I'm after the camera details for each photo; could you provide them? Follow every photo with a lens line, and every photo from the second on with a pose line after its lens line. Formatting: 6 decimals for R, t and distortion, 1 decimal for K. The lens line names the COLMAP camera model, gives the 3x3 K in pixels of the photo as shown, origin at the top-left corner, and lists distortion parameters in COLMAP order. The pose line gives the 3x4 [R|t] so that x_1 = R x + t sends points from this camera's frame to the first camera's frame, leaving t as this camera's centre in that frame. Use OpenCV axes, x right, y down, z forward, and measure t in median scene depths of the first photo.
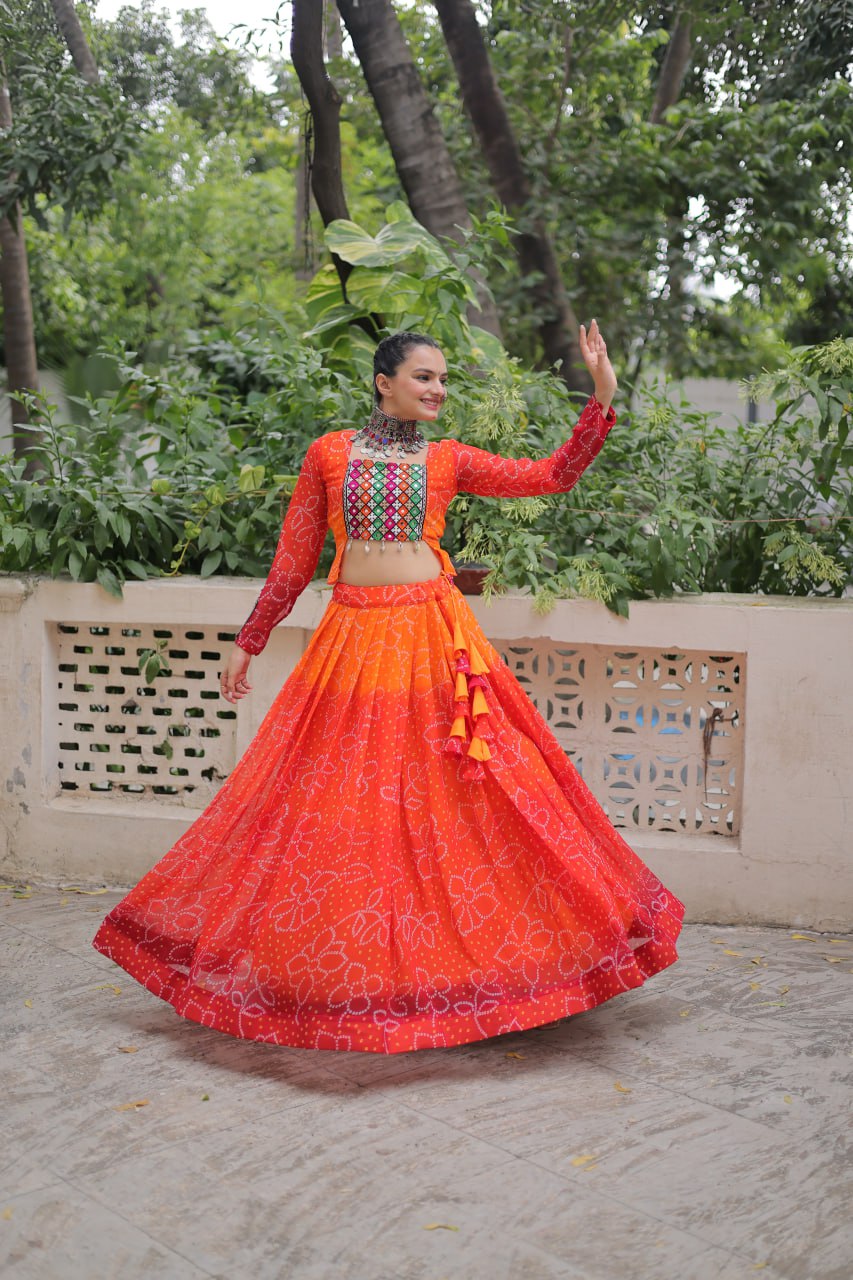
lens RADIAL K [[1835.7, 0, 431.2], [0, 1835.7, 636.7], [0, 0, 1]] dist [0.010053, 0.000000]
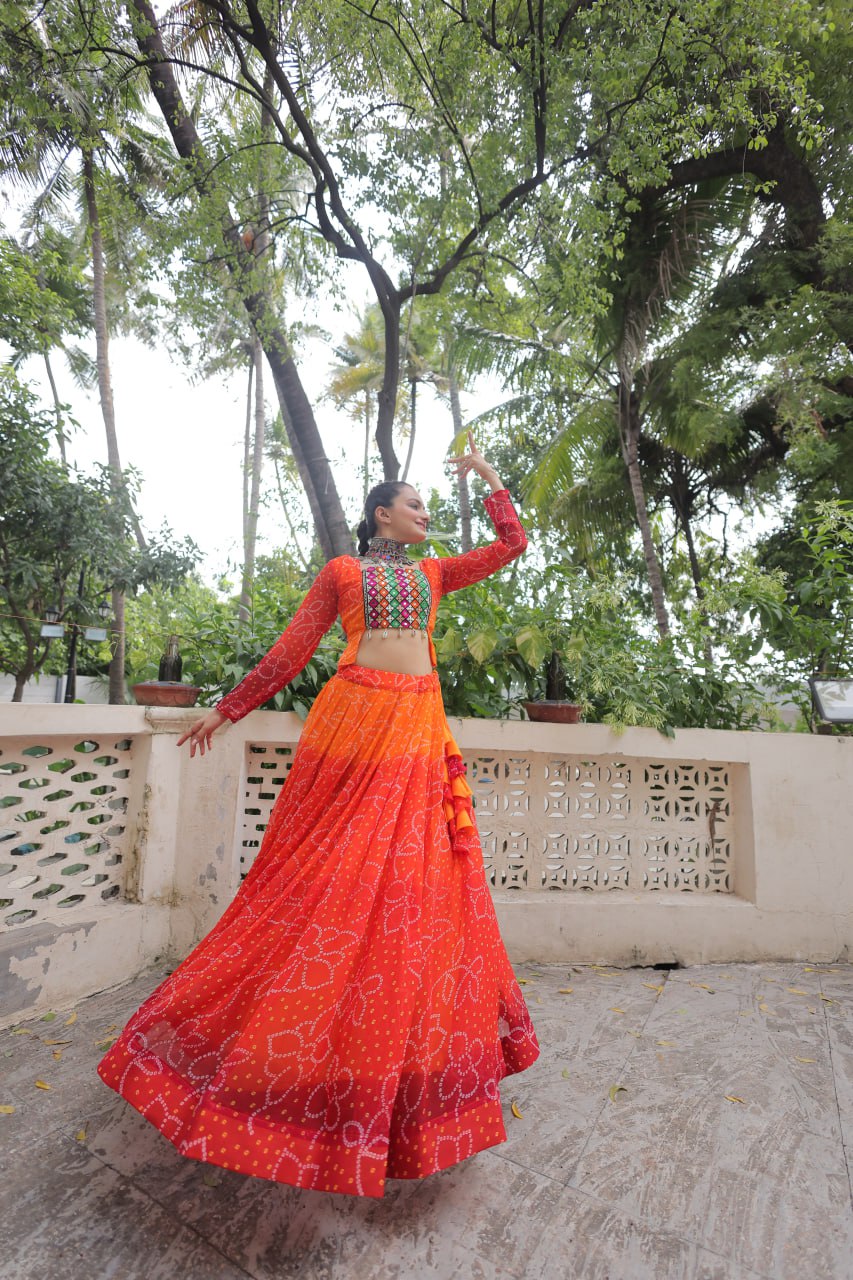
lens RADIAL K [[576.2, 0, 411.6], [0, 576.2, 633.6], [0, 0, 1]] dist [-0.003606, 0.002061]
pose [[0.957209, 0.066036, 0.281763, -0.219742], [0.008989, 0.966365, -0.257019, 0.023321], [-0.289258, 0.248553, 0.924419, 0.580039]]
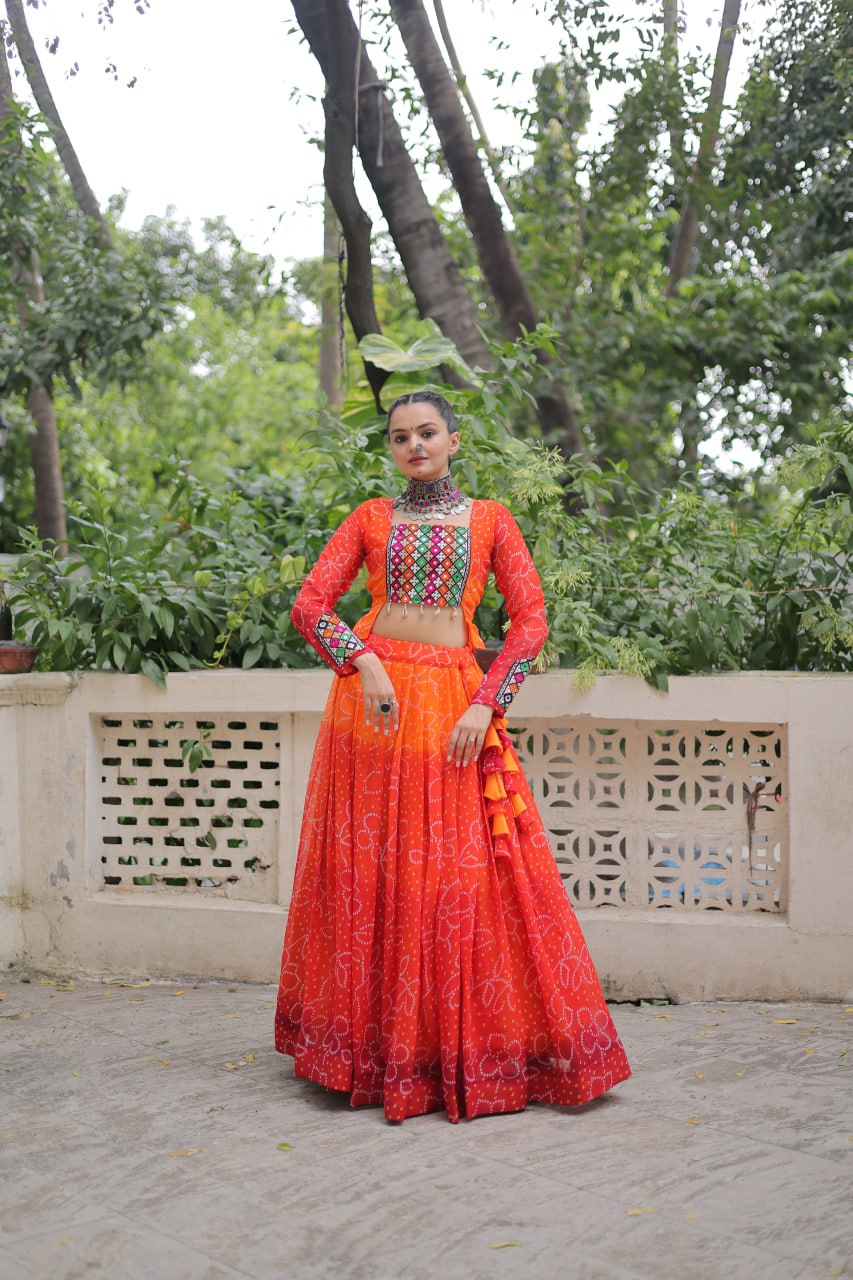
lens RADIAL K [[1835.7, 0, 421.4], [0, 1835.7, 642.2], [0, 0, 1]] dist [0.010053, 0.000000]
pose [[0.999704, -0.018795, -0.015479, -0.011354], [0.016995, 0.993878, -0.109171, 0.066647], [0.017436, 0.108876, 0.993902, -0.005782]]
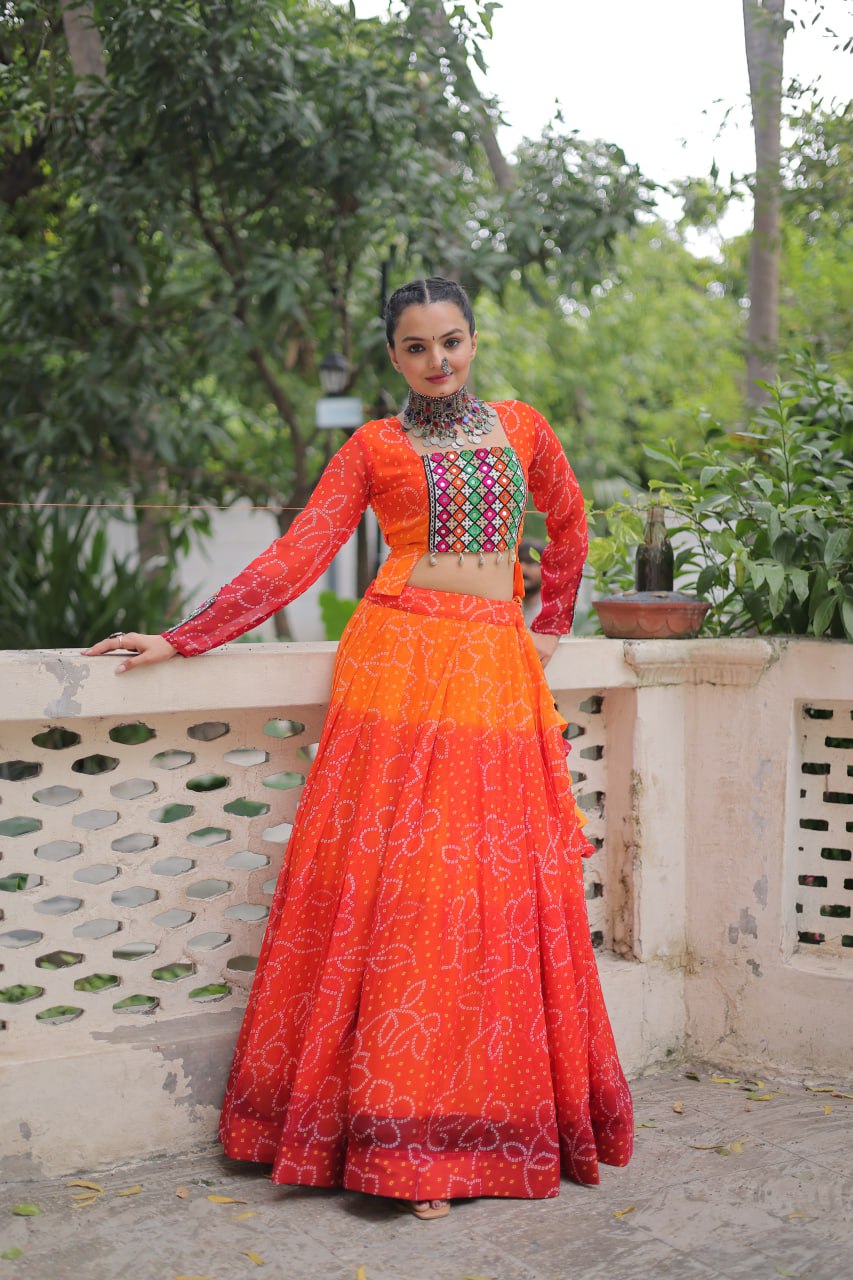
lens RADIAL K [[1727.2, 0, 459.8], [0, 1727.2, 636.8], [0, 0, 1]] dist [0.004708, 0.000000]
pose [[0.986070, 0.012561, -0.165856, -0.229445], [-0.025152, 0.996938, -0.074034, 0.019682], [0.164419, 0.077174, 0.983367, 0.333226]]
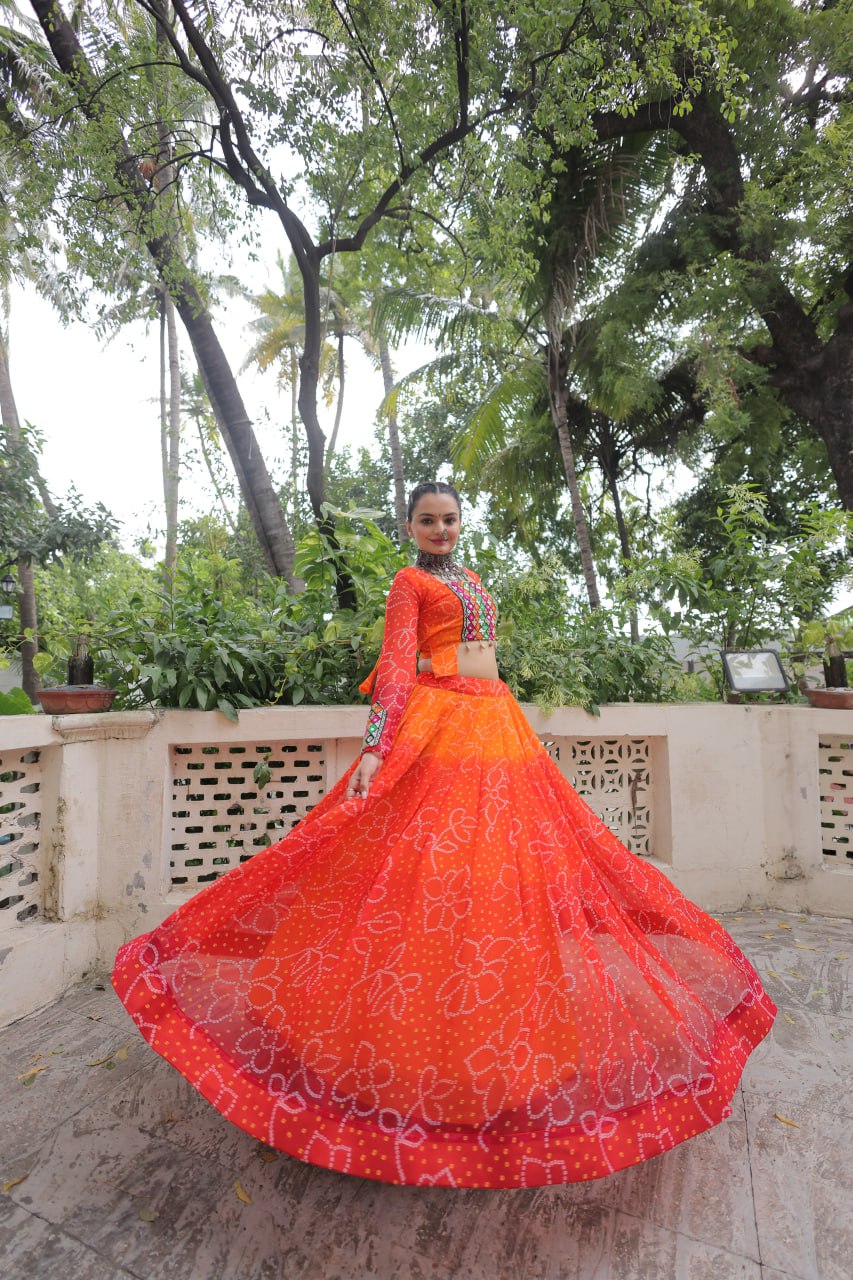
lens RADIAL K [[577.7, 0, 417.1], [0, 577.7, 635.9], [0, 0, 1]] dist [-0.002734, 0.000971]
pose [[0.918587, 0.013895, 0.394974, -0.213163], [0.063416, 0.981250, -0.182005, 0.001094], [-0.390098, 0.192235, 0.900483, 0.579987]]
